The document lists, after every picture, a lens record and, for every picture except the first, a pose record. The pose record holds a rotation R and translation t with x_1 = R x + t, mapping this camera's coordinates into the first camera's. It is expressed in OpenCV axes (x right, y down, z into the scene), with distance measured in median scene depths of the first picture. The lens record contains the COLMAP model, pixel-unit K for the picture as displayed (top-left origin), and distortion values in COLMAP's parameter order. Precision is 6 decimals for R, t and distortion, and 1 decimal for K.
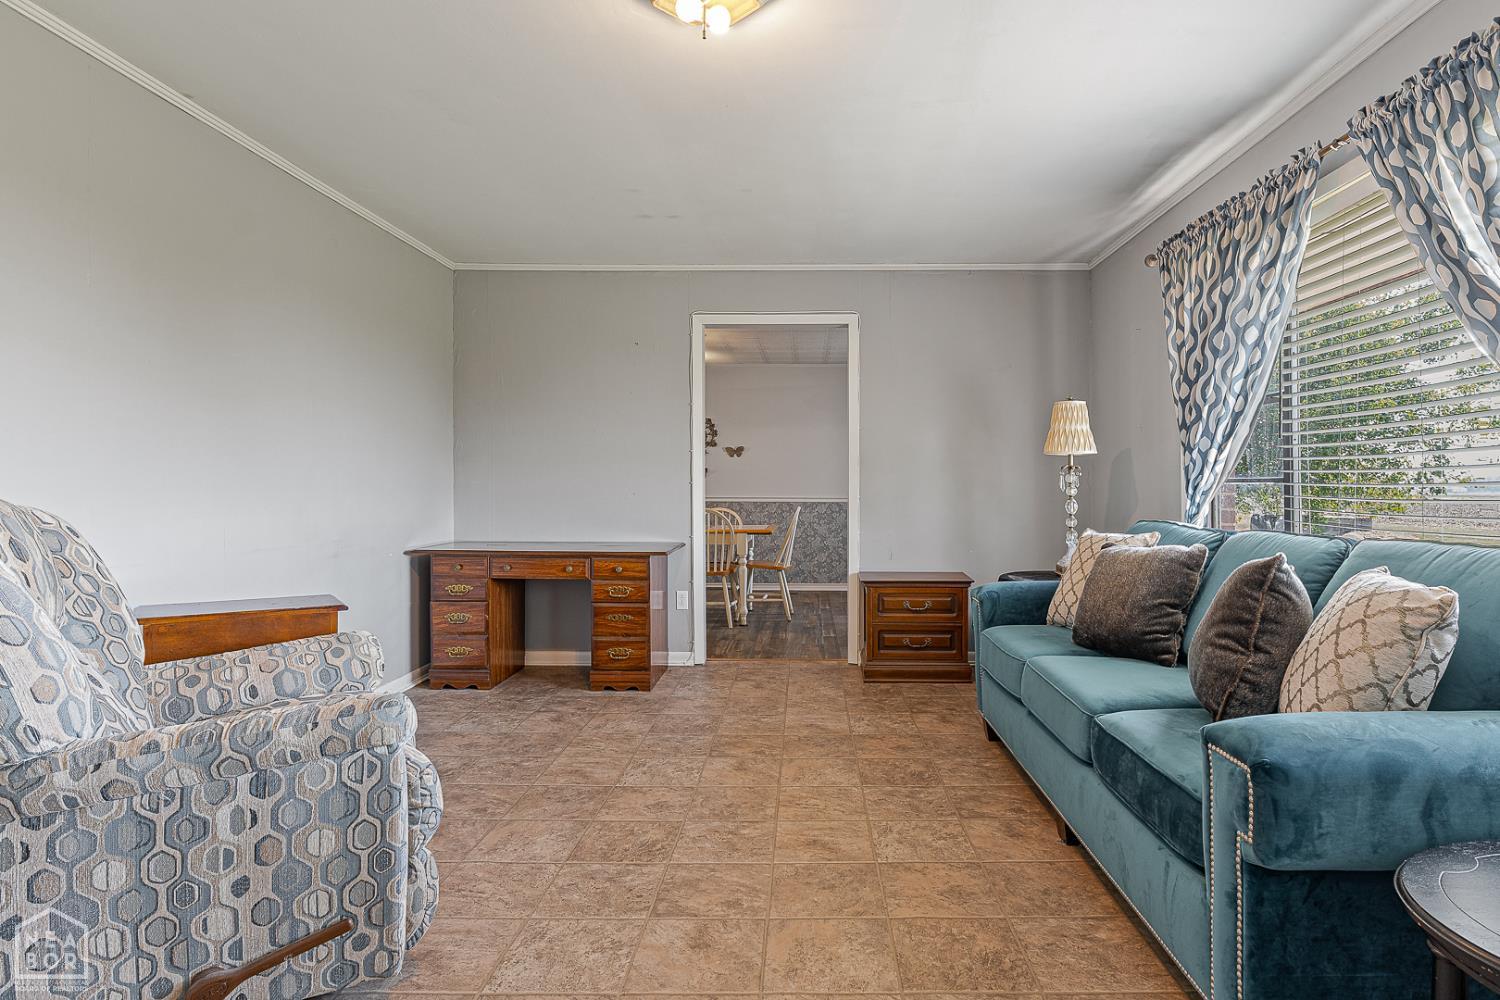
lens RADIAL K [[809.5, 0, 752.5], [0, 809.5, 481.7], [0, 0, 1]] dist [0.002047, 0.000844]
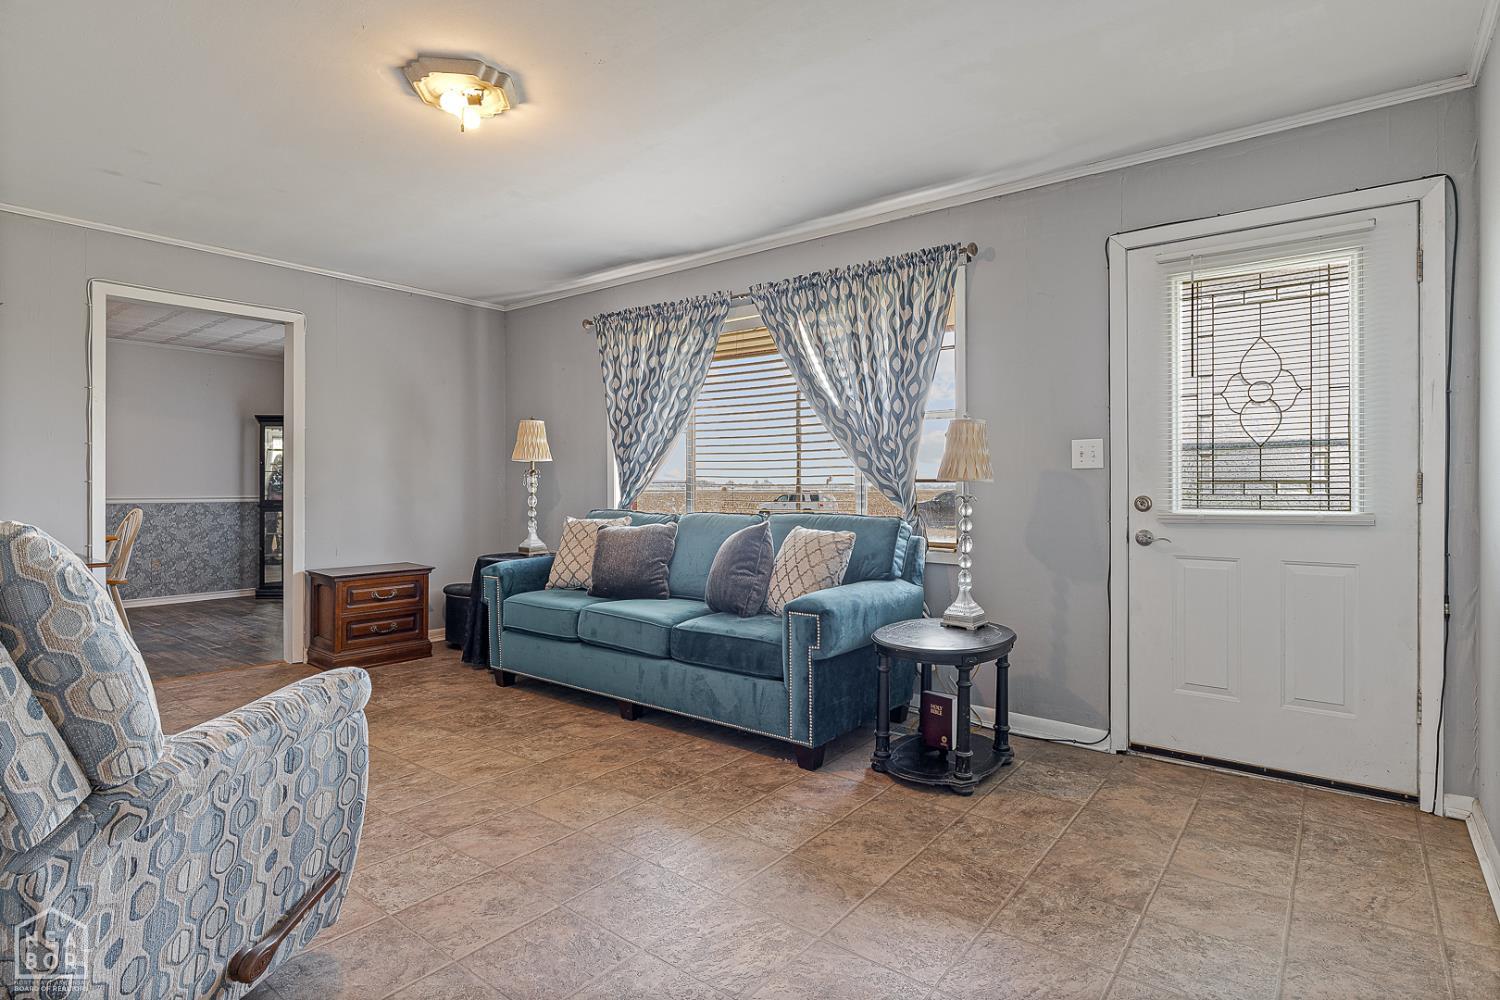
lens RADIAL K [[781.8, 0, 749.6], [0, 781.8, 476.7], [0, 0, 1]] dist [0.031875, 0.000718]
pose [[0.619856, 0.007459, 0.784680, -0.567770], [-0.004752, 0.999972, -0.005752, -0.005039], [-0.784701, -0.000164, 0.619875, -0.083927]]
